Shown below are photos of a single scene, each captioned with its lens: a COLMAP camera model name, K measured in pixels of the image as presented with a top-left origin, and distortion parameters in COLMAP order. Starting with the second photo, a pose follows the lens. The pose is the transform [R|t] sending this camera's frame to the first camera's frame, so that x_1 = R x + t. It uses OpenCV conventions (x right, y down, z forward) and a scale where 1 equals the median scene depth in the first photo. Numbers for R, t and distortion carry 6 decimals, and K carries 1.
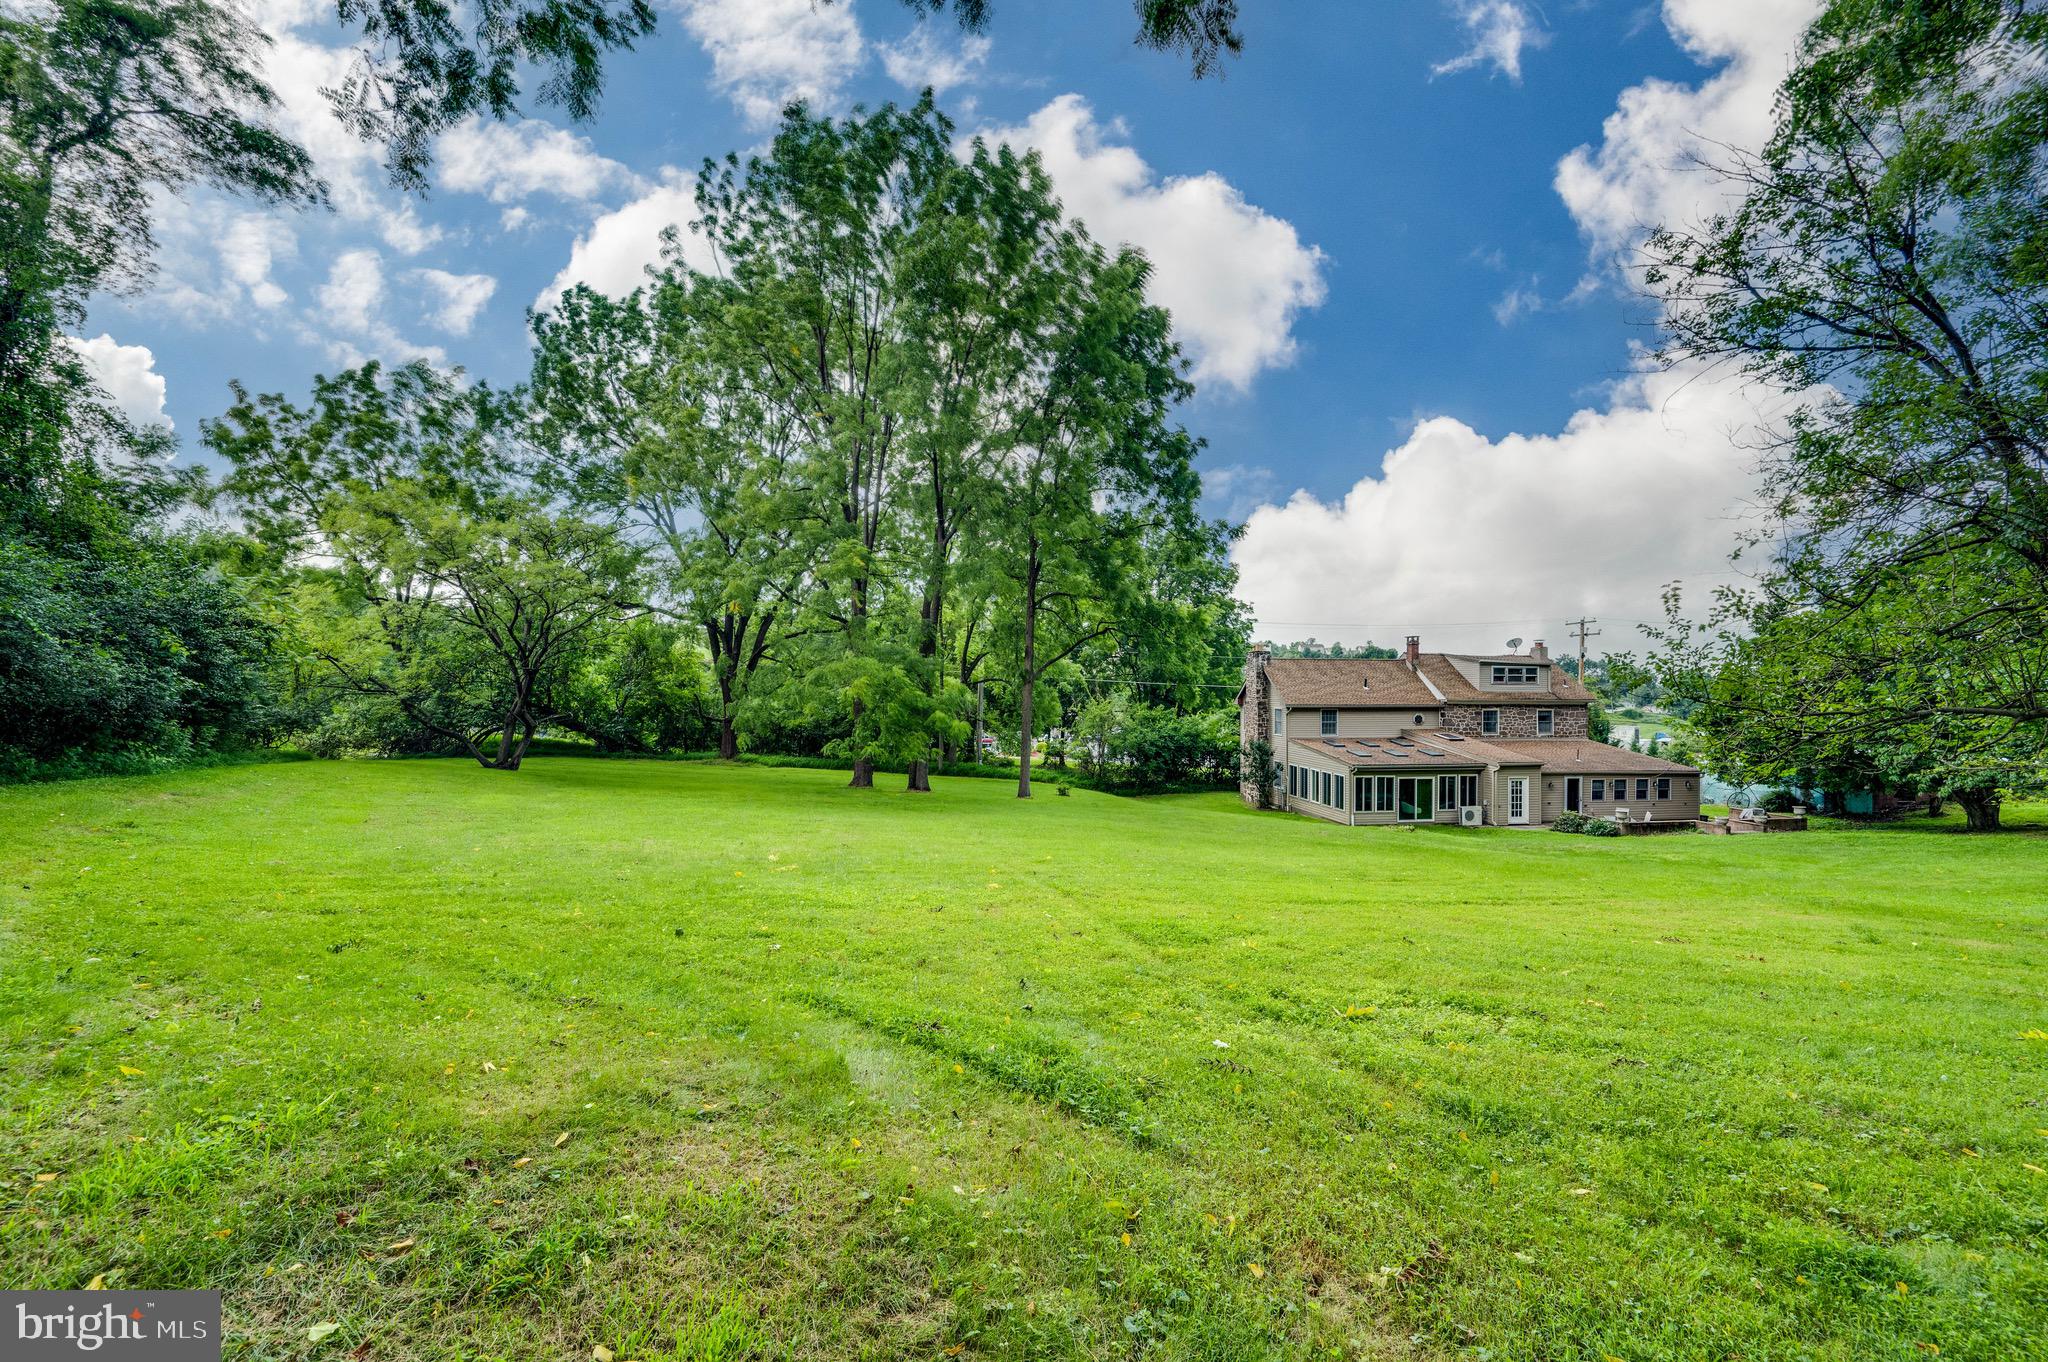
lens RADIAL K [[803.4, 0, 1030.6], [0, 803.4, 688.3], [0, 0, 1]] dist [0.000501, -0.000778]
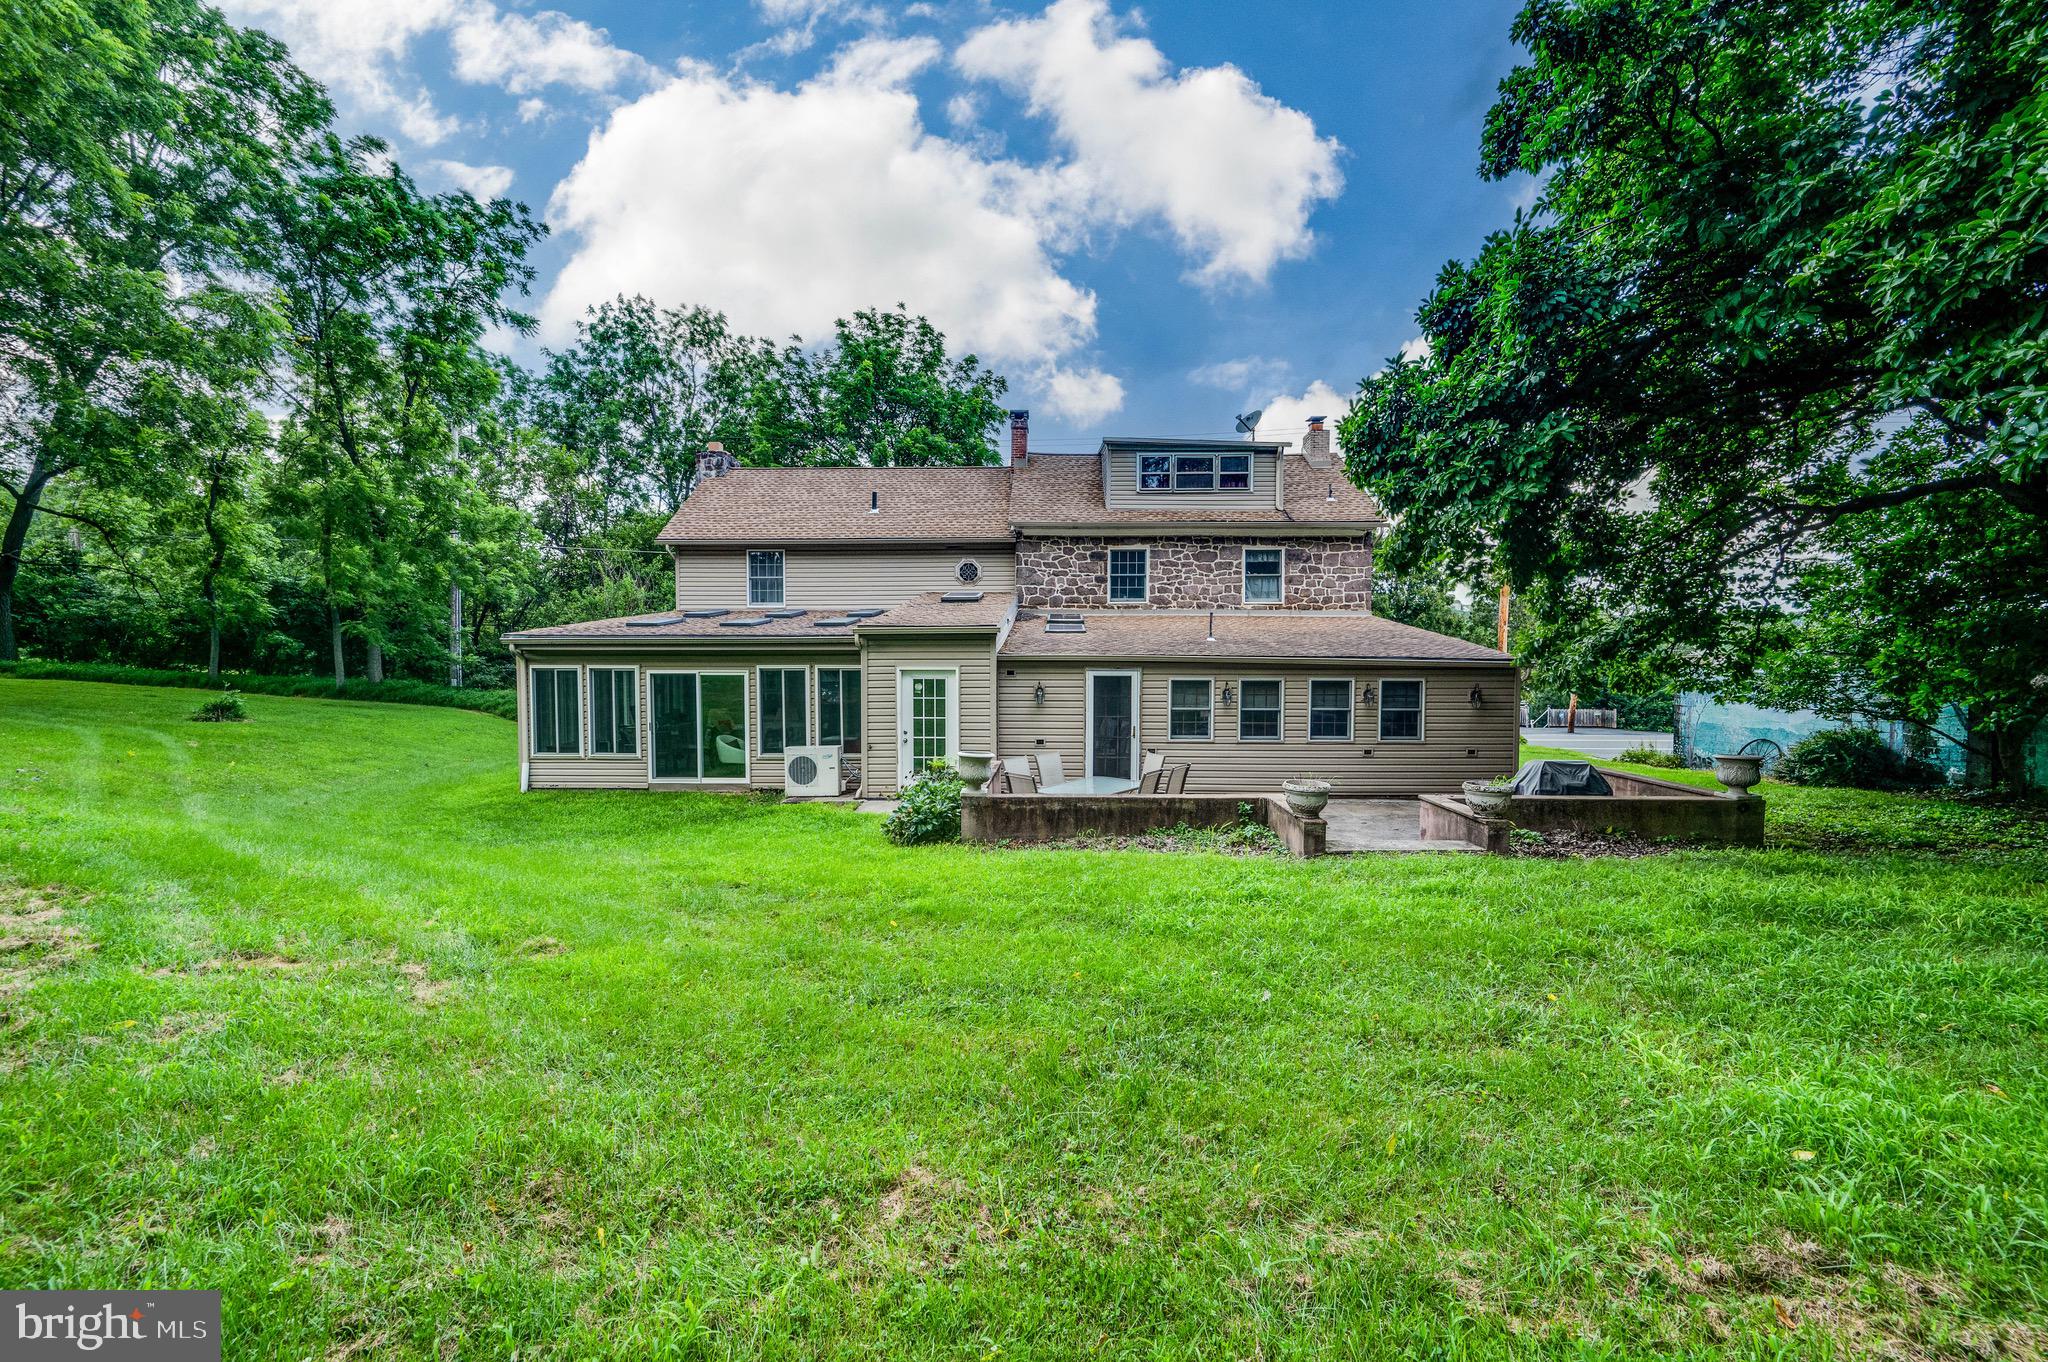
lens RADIAL K [[803.4, 0, 1030.6], [0, 803.4, 688.3], [0, 0, 1]] dist [0.000501, -0.000778]
pose [[0.985260, 0.004367, -0.171010, 1.765717], [0.002060, 0.999299, 0.037392, 0.262394], [0.171054, -0.037193, 0.984559, 1.604415]]
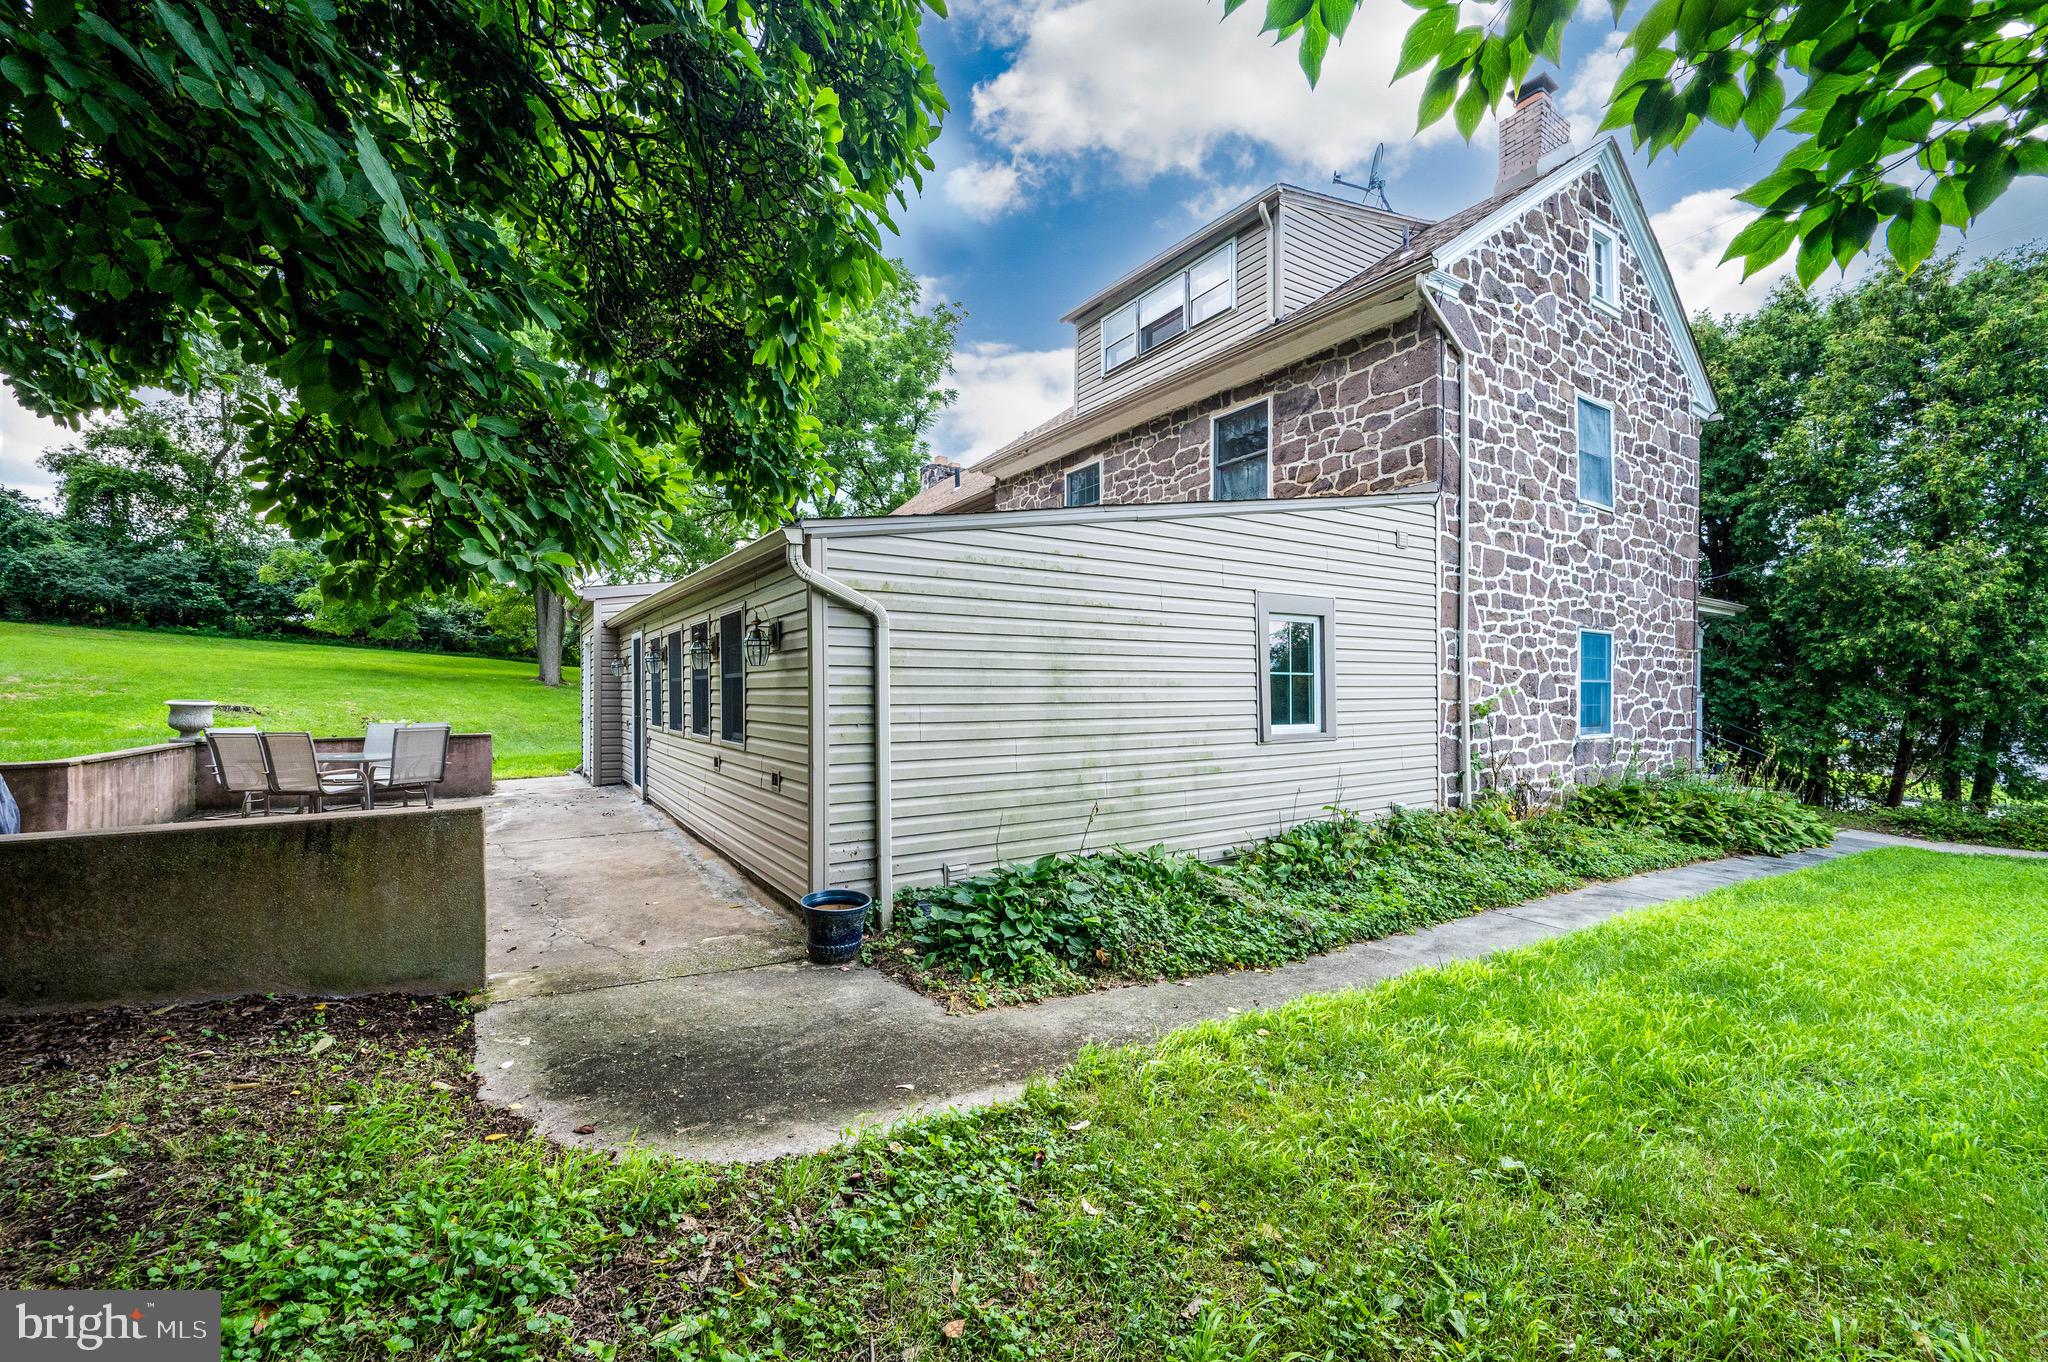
lens RADIAL K [[811.7, 0, 1025.1], [0, 811.7, 688.3], [0, 0, 1]] dist [-0.004302, -0.000182]
pose [[0.425769, -0.009284, -0.904784, 2.477494], [0.002613, 0.999956, -0.009031, 0.331813], [0.904828, 0.001481, 0.425775, 2.524741]]
